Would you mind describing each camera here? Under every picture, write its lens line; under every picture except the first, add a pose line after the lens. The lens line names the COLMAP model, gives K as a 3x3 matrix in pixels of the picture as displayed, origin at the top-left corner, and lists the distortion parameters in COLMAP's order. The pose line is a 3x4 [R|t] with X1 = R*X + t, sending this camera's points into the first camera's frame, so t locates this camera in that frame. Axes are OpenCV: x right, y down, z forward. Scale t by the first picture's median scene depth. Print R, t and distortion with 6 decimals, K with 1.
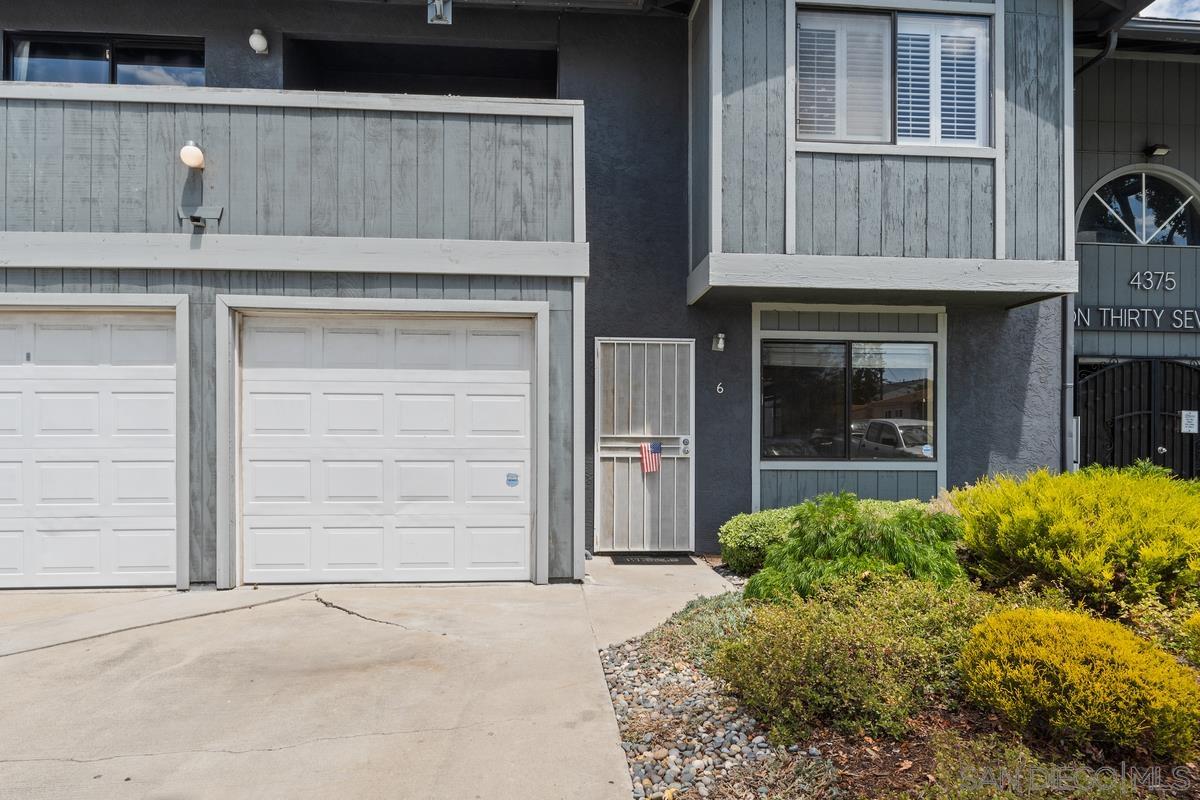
lens RADIAL K [[749.2, 0, 609.4], [0, 749.2, 432.8], [0, 0, 1]] dist [0.003683, -0.003044]
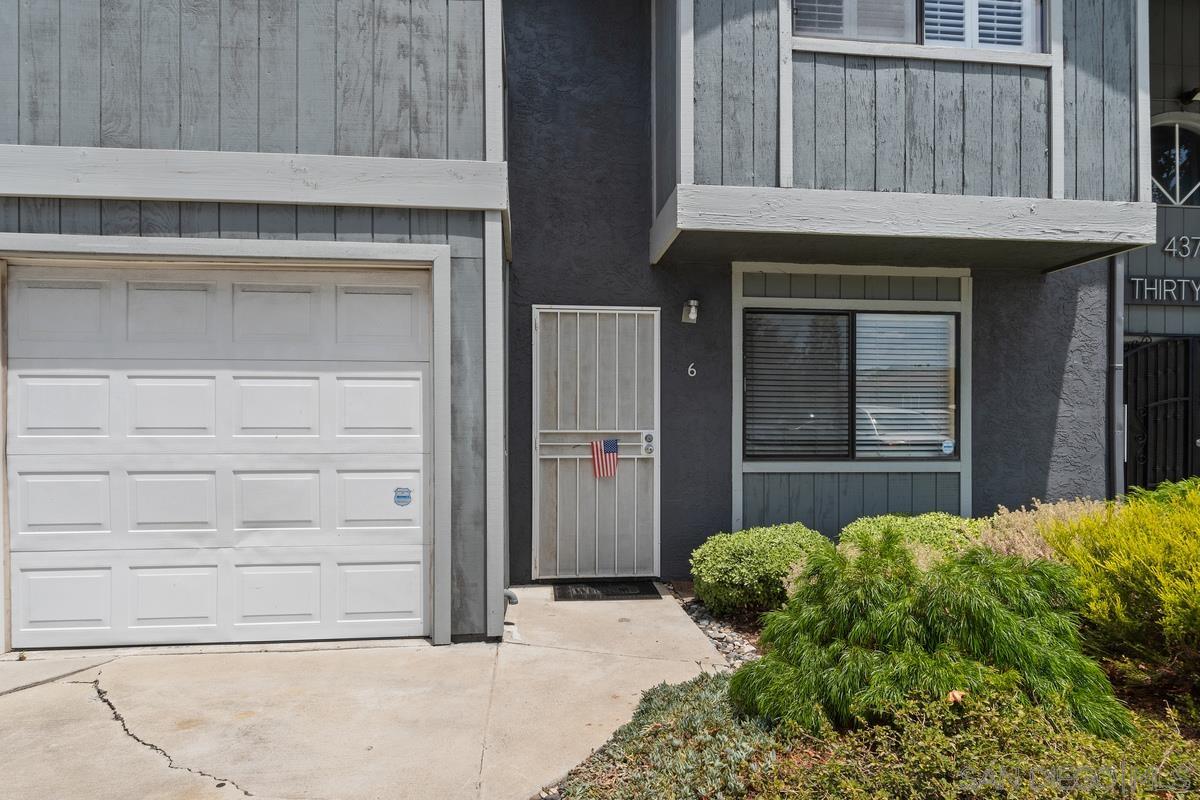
lens RADIAL K [[660.8, 0, 610.3], [0, 660.8, 425.3], [0, 0, 1]] dist [-0.000677, -0.004388]
pose [[0.999725, -0.003682, 0.023169, 0.050961], [0.003404, 0.999922, 0.012010, -0.011457], [-0.023211, -0.011928, 0.999659, 0.343584]]
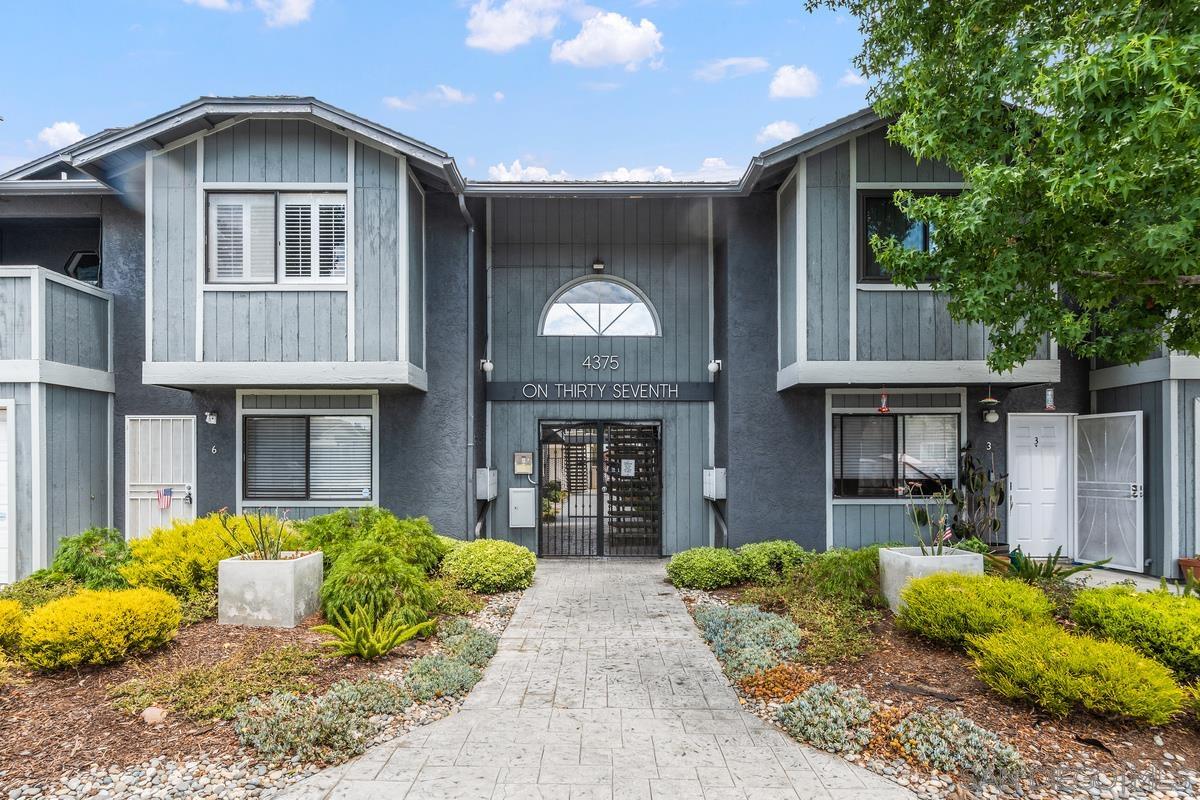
lens RADIAL K [[634.0, 0, 614.9], [0, 634.0, 457.8], [0, 0, 1]] dist [0.006407, -0.004893]
pose [[0.996875, -0.006231, -0.078752, 1.138189], [0.006436, 0.999977, 0.002345, -0.048064], [0.078735, -0.002845, 0.996892, -0.171685]]
